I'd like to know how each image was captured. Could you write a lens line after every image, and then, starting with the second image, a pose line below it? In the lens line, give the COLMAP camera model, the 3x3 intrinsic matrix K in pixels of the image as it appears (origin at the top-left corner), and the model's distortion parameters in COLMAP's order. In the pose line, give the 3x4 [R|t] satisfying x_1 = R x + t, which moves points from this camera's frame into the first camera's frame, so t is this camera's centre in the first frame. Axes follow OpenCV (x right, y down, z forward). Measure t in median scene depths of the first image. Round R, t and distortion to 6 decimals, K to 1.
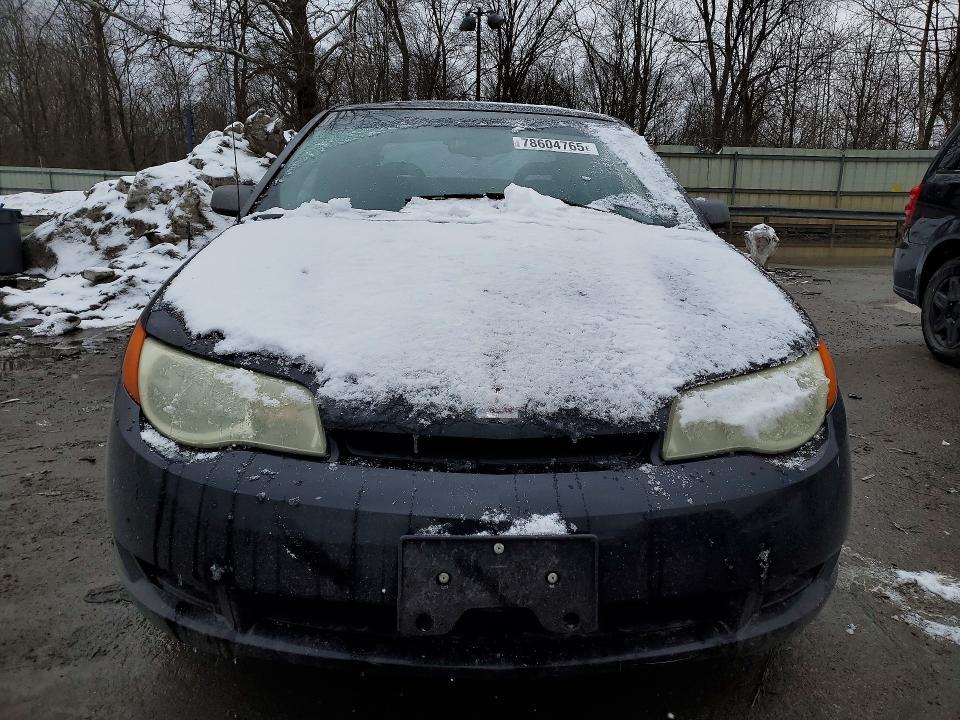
lens RADIAL K [[723.9, 0, 480.0], [0, 723.9, 360.0], [0, 0, 1]] dist [0.007637, 0.001363]
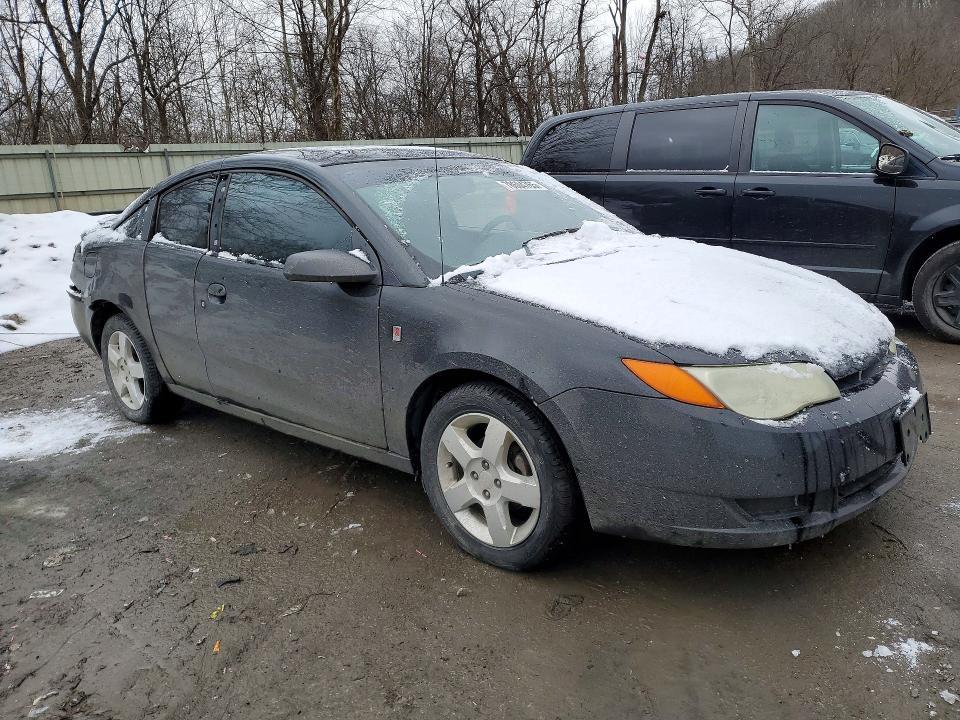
lens RADIAL K [[723.9, 0, 480.0], [0, 723.9, 360.0], [0, 0, 1]] dist [0.007637, 0.001363]
pose [[0.718270, -0.245479, 0.651020, -1.014326], [0.238543, 0.965864, 0.101012, -0.171410], [-0.653594, 0.082743, 0.752309, 0.137593]]
